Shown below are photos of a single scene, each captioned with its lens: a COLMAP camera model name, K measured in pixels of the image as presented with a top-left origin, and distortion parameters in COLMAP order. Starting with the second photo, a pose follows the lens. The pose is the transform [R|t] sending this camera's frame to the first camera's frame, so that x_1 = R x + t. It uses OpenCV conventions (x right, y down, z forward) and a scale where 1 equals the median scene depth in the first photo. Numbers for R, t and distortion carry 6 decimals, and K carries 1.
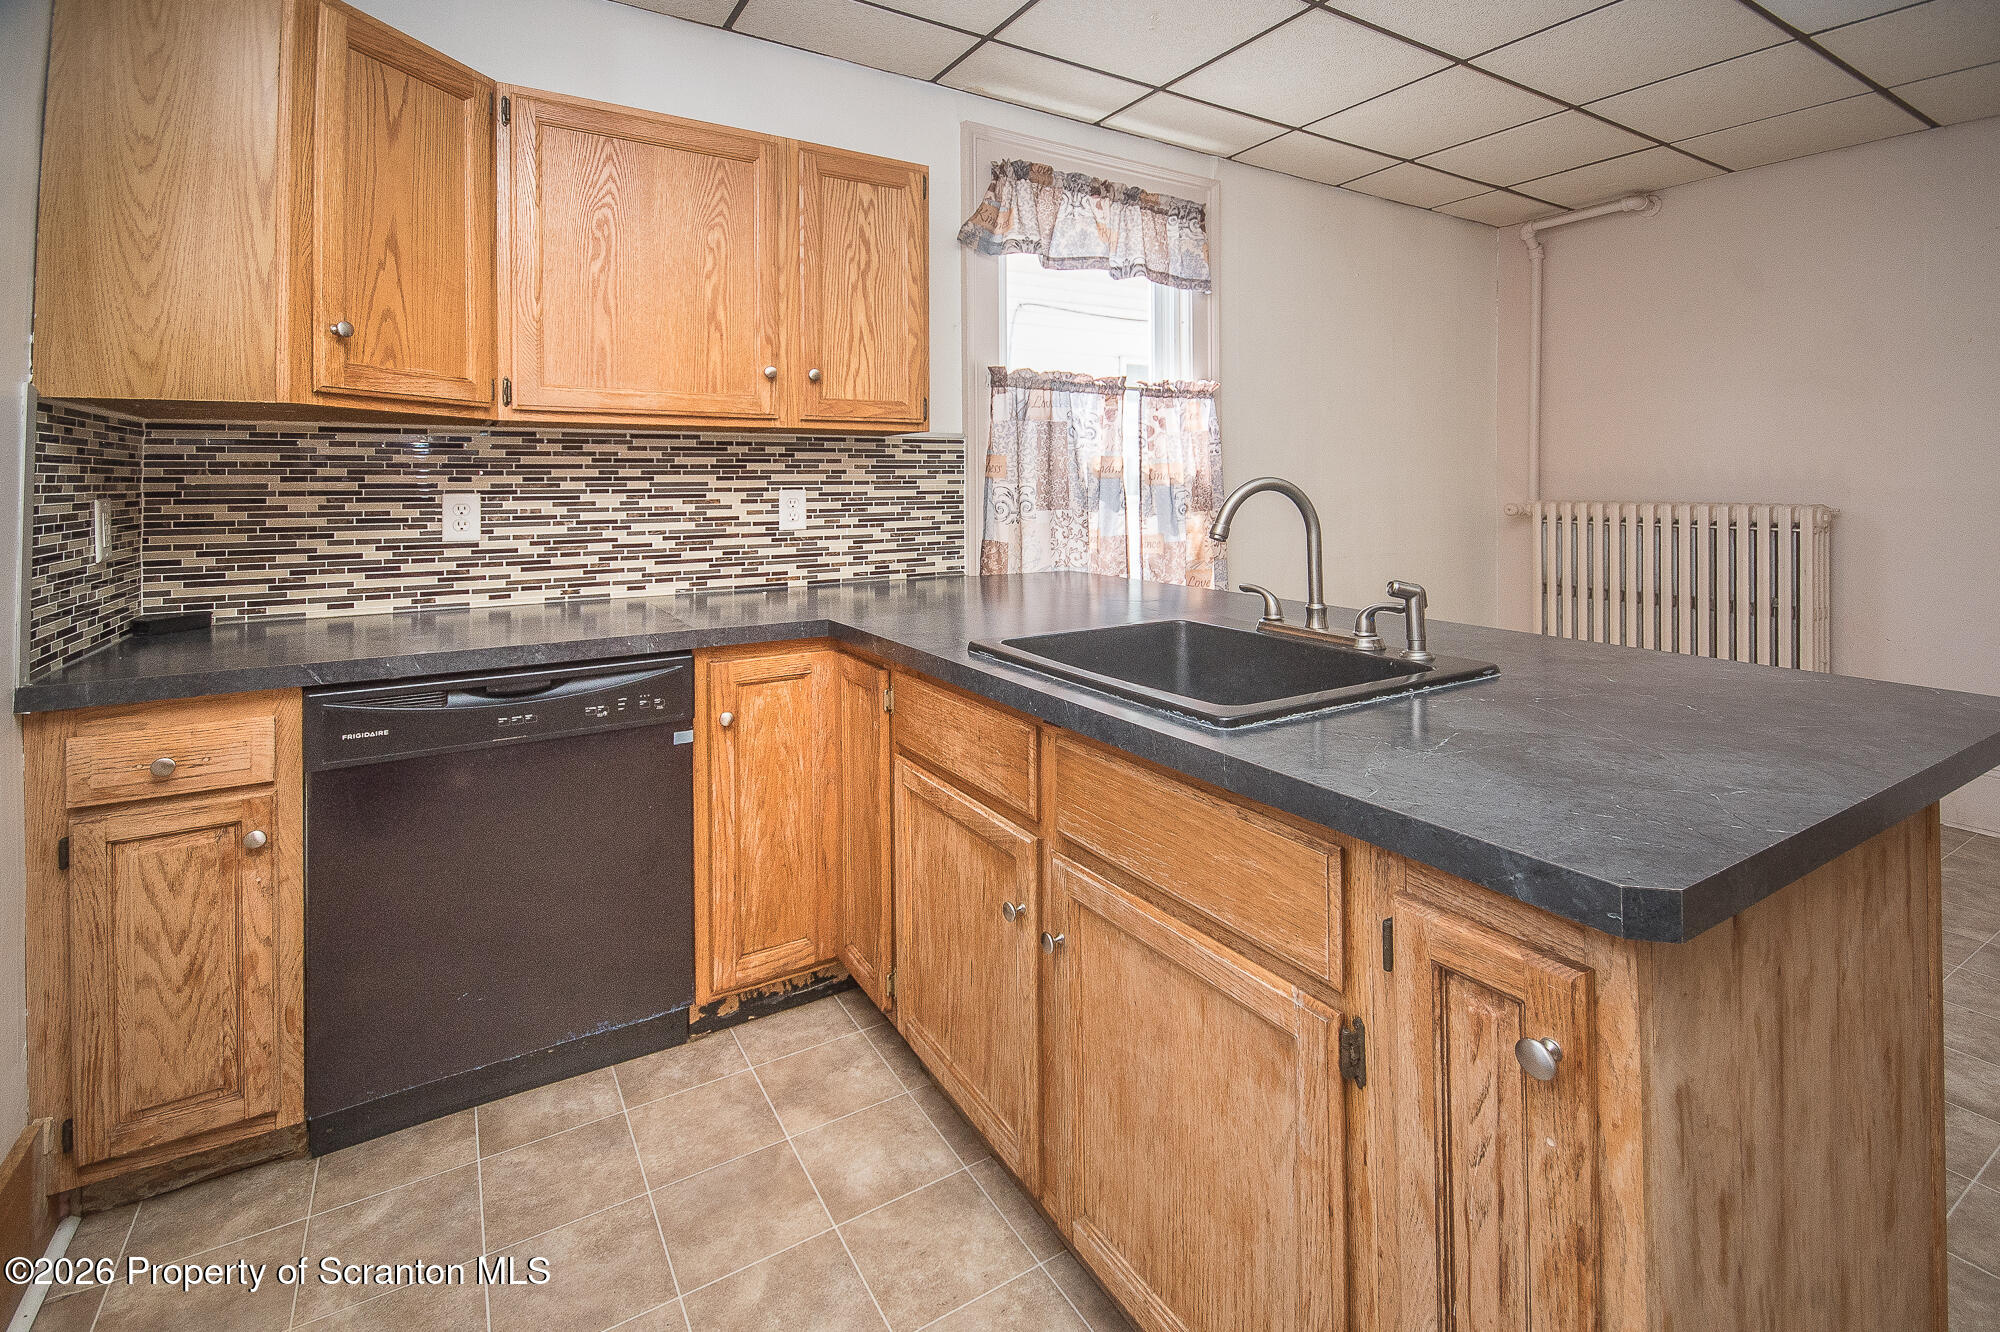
lens RADIAL K [[849.8, 0, 1114.7], [0, 849.8, 473.2], [0, 0, 1]] dist [0.012126, -0.000098]
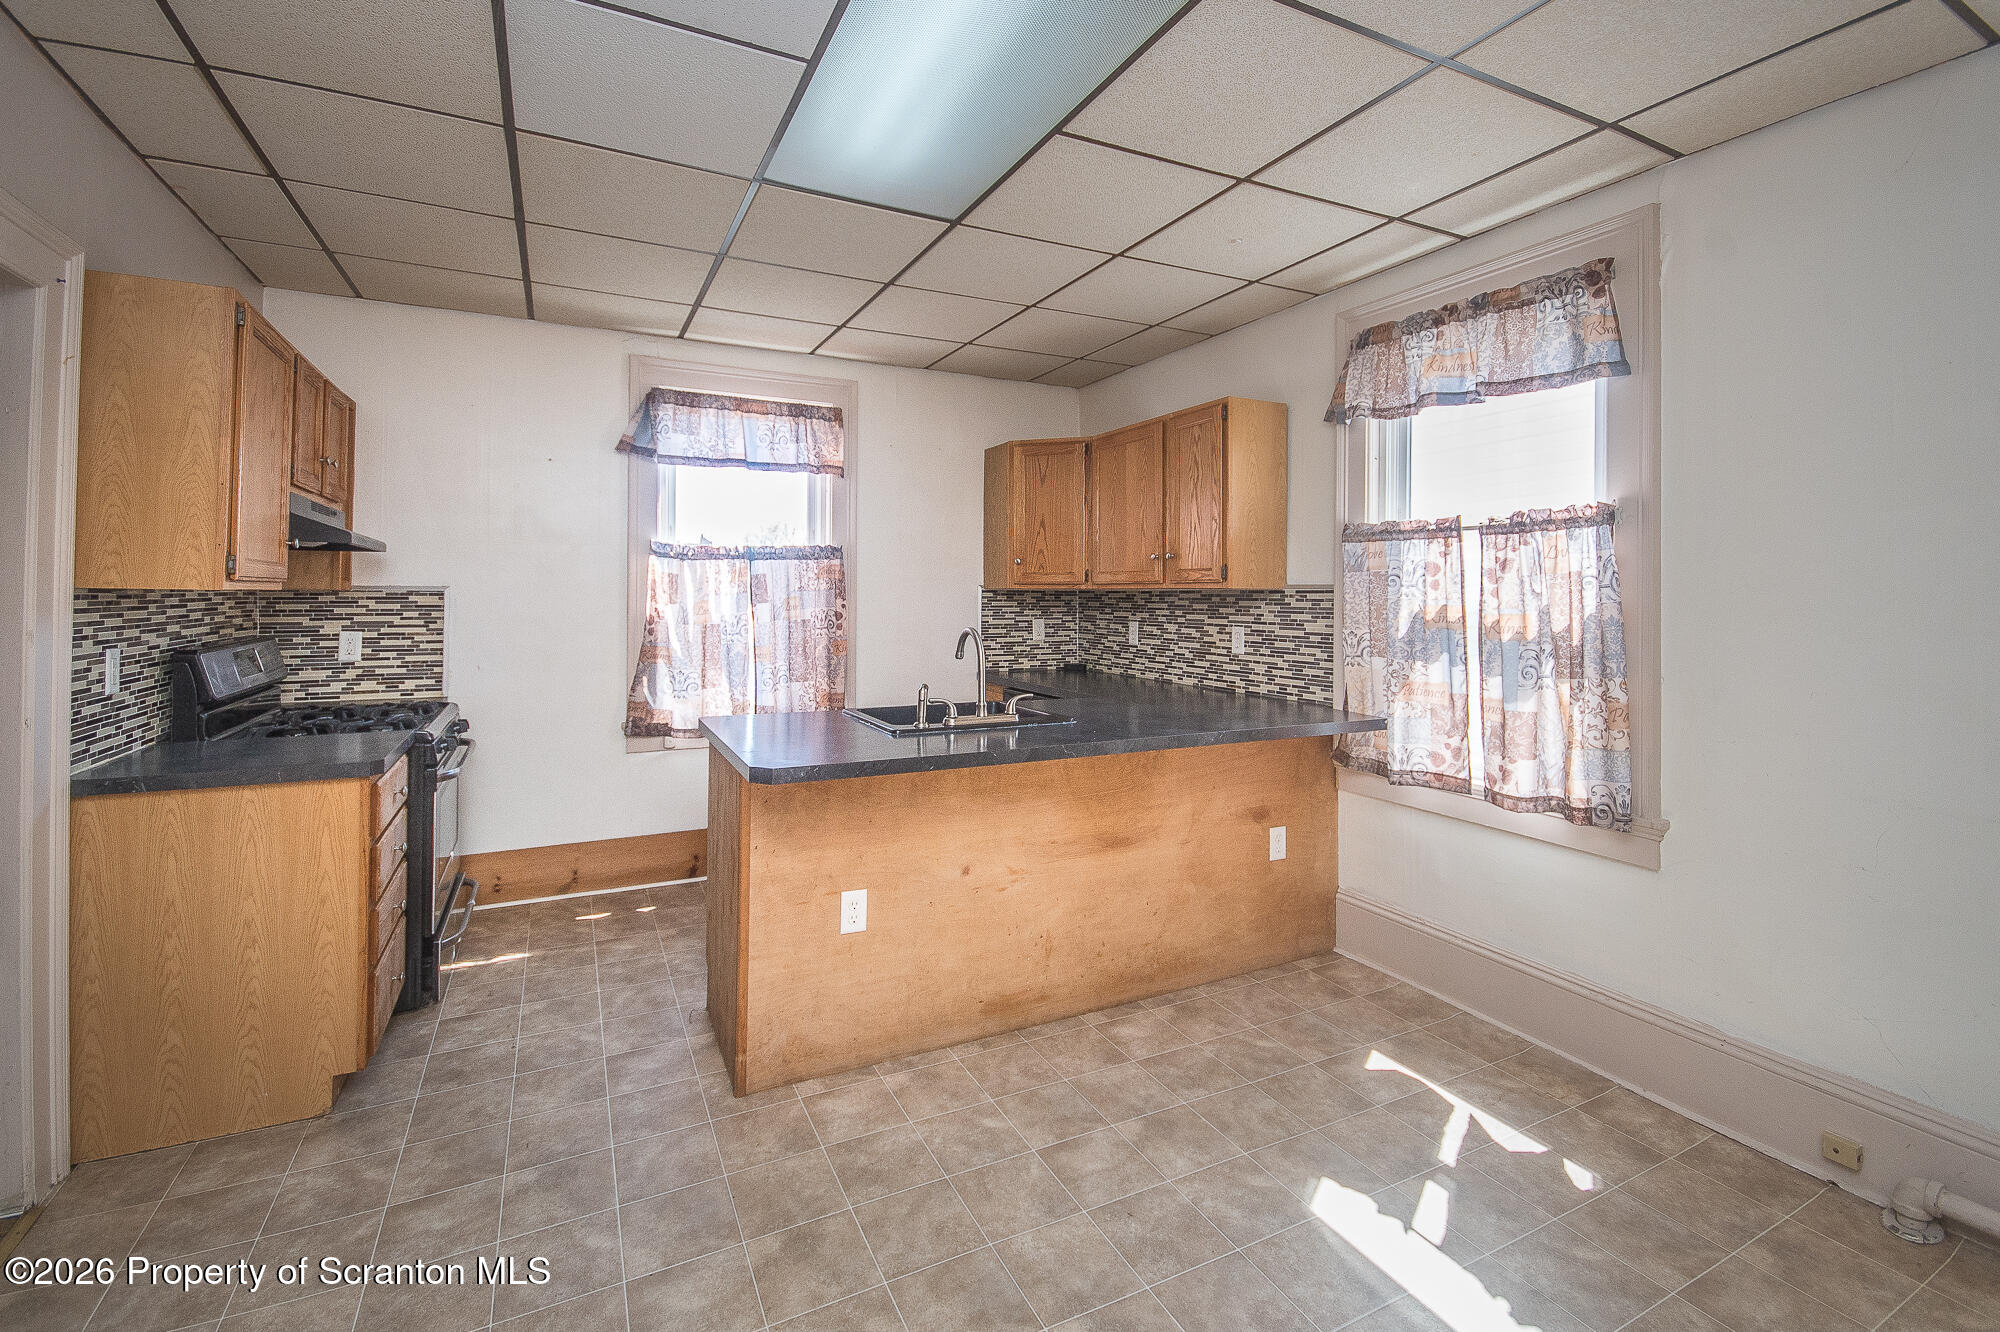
lens RADIAL K [[891.0, 0, 997.2], [0, 891.0, 594.3], [0, 0, 1]] dist [0.000730, -0.000005]
pose [[-0.094110, 0.000163, -0.995562, 1.197452], [-0.006162, 0.999981, 0.000746, -0.035067], [0.995543, 0.006205, -0.094108, 0.734063]]
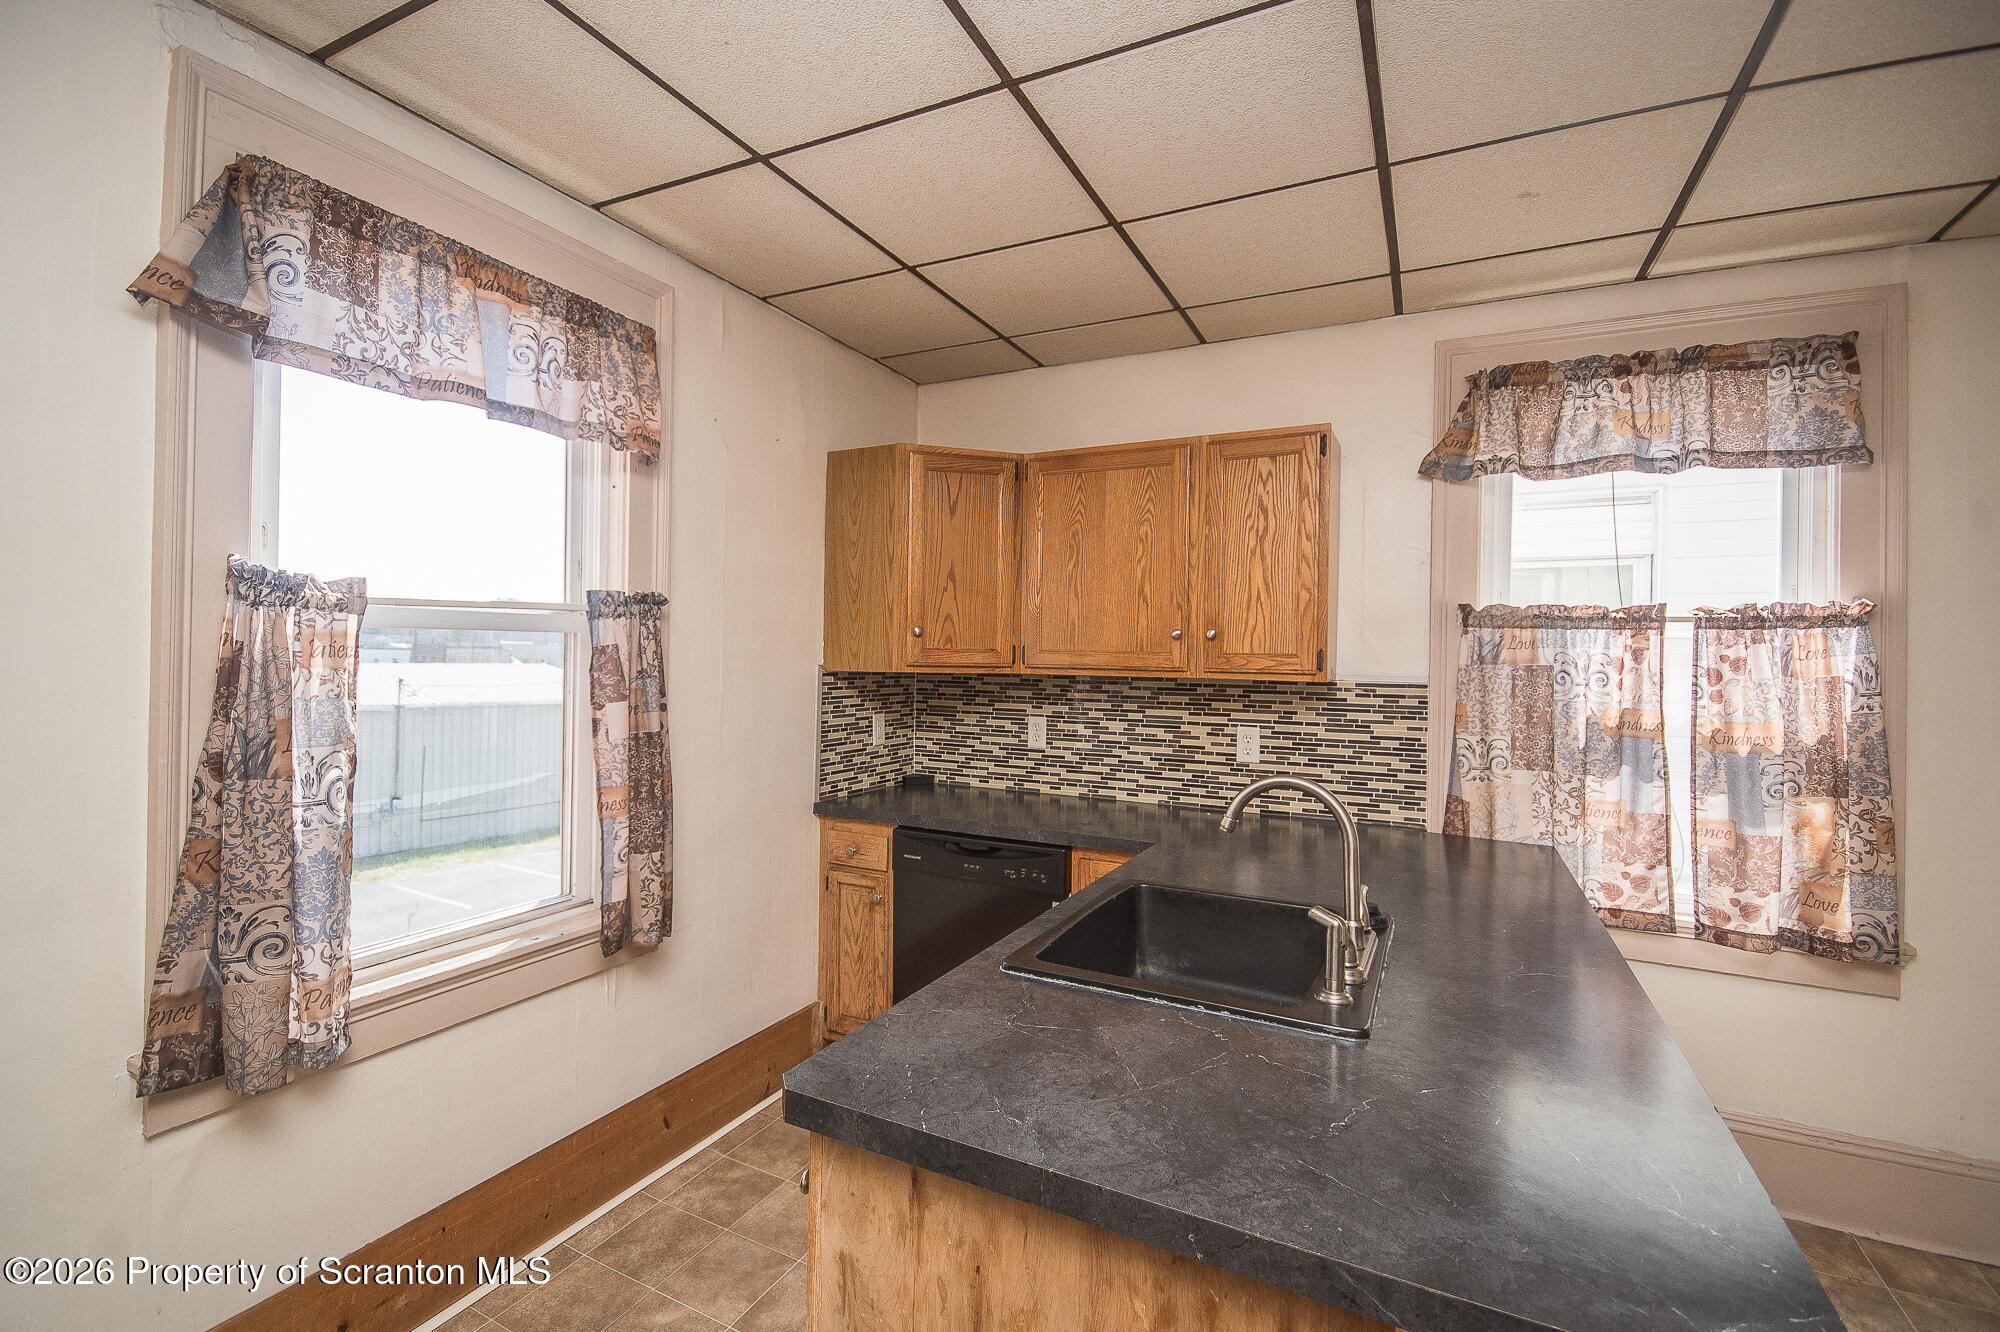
lens RADIAL K [[905.8, 0, 1002.6], [0, 905.8, 654.8], [0, 0, 1]] dist [0.014792, -0.000027]
pose [[0.519091, 0.007131, -0.854689, 0.483298], [-0.018994, 0.999814, -0.003194, -0.066585], [0.854508, 0.017892, 0.519131, 0.094472]]
